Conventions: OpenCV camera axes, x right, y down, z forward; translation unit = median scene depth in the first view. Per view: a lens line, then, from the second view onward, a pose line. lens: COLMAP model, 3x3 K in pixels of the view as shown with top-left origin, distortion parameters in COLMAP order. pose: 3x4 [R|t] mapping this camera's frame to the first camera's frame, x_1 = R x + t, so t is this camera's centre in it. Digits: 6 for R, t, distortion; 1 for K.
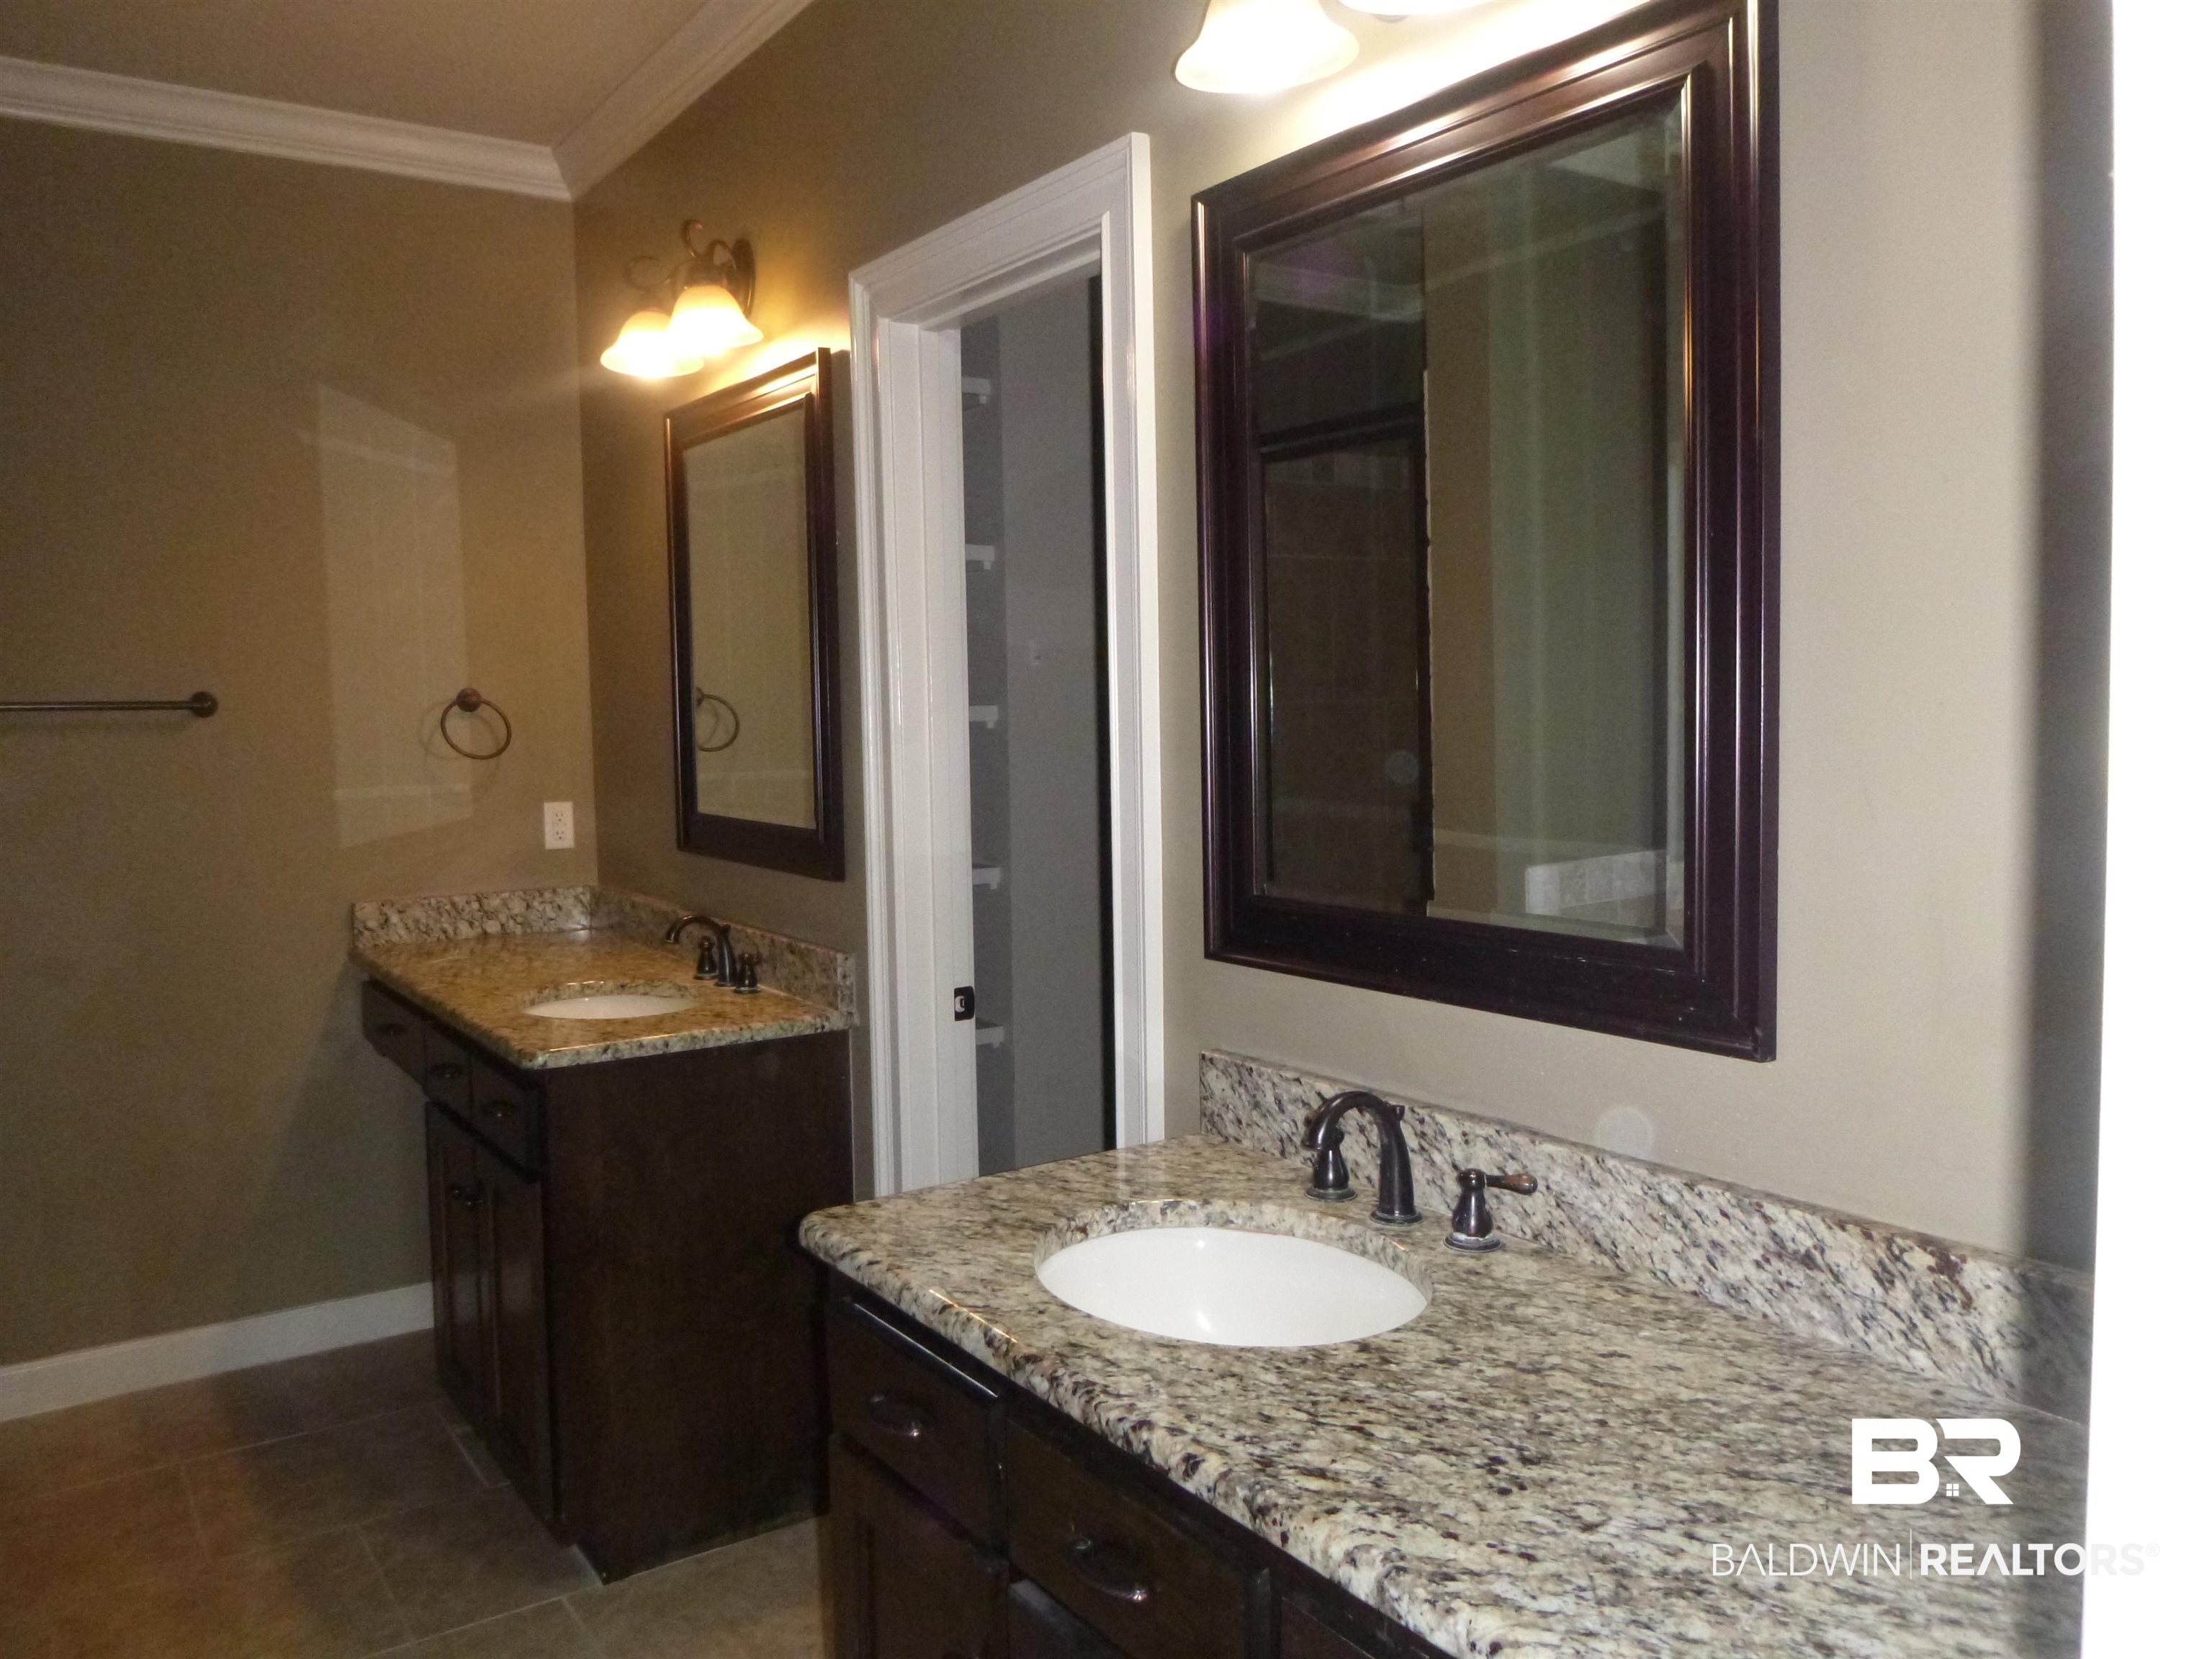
lens RADIAL K [[1638.4, 0, 1120.7], [0, 1638.4, 805.3], [0, 0, 1]] dist [-0.023470, -0.004805]
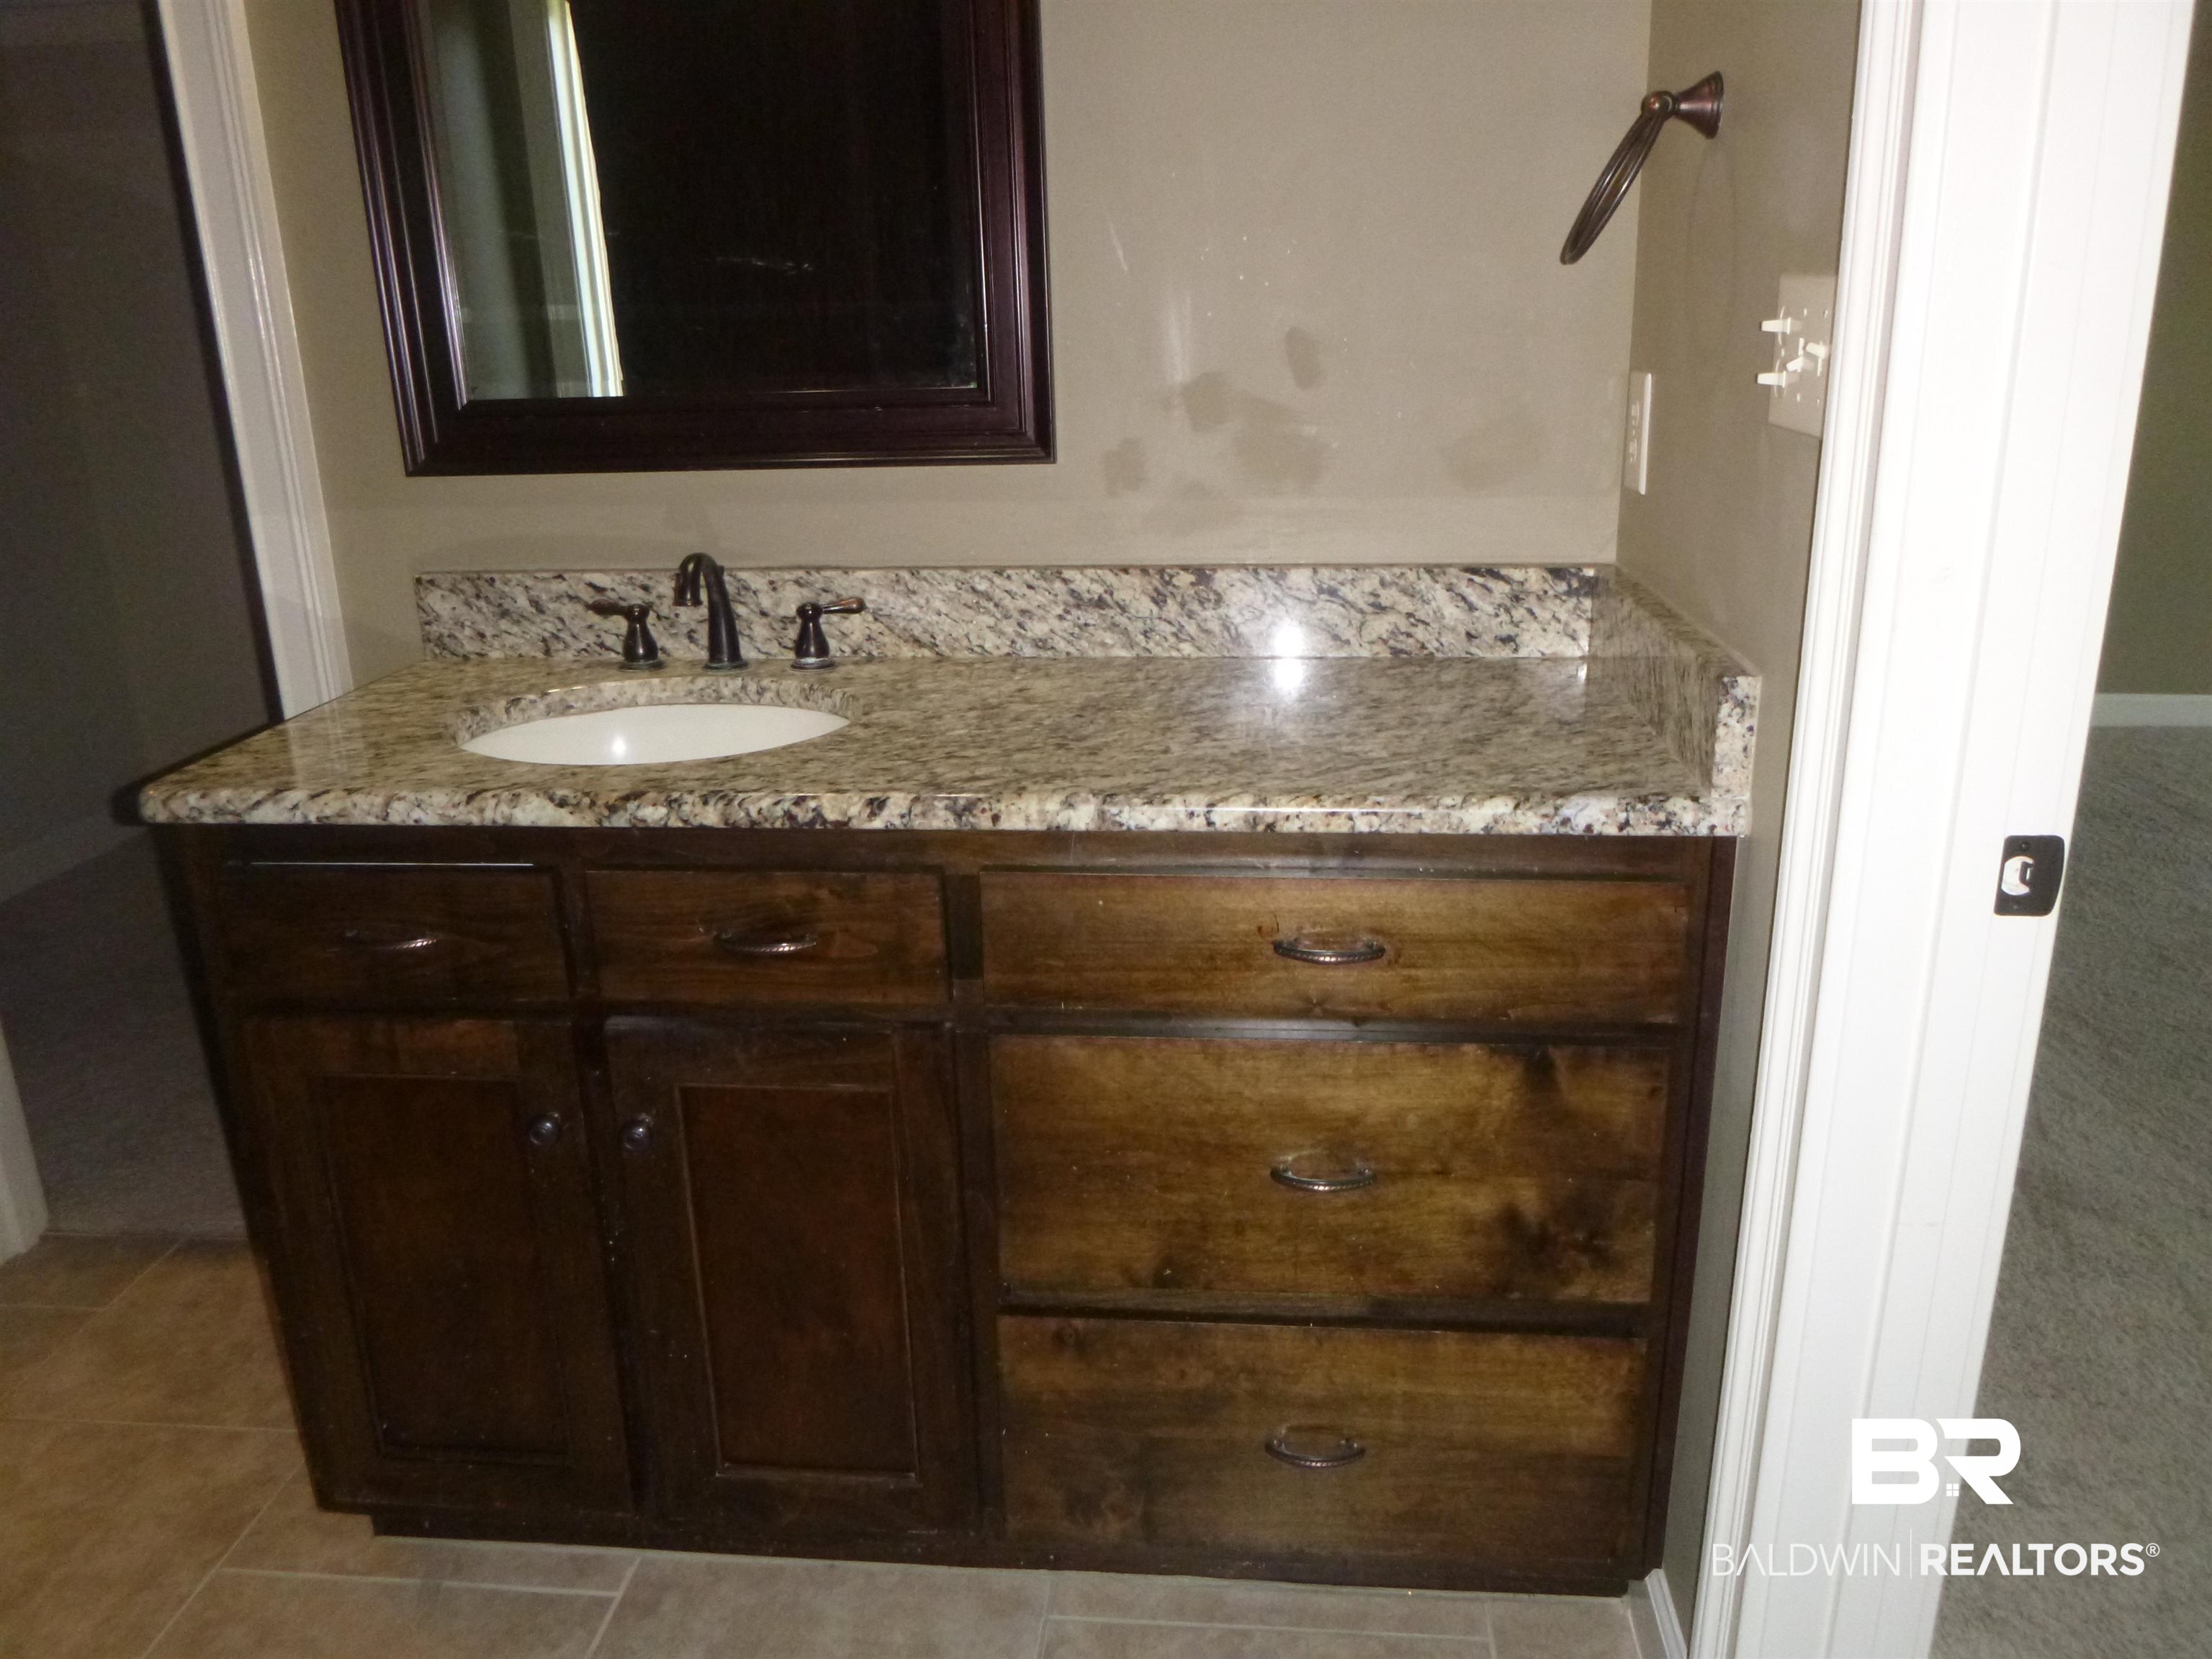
lens RADIAL K [[1638.4, 0, 1120.7], [0, 1638.4, 805.3], [0, 0, 1]] dist [-0.023470, -0.004805]
pose [[0.651447, -0.233771, 0.721781, -0.575834], [0.062253, 0.964609, 0.256232, 0.085877], [-0.756135, -0.121988, 0.642945, 0.071500]]
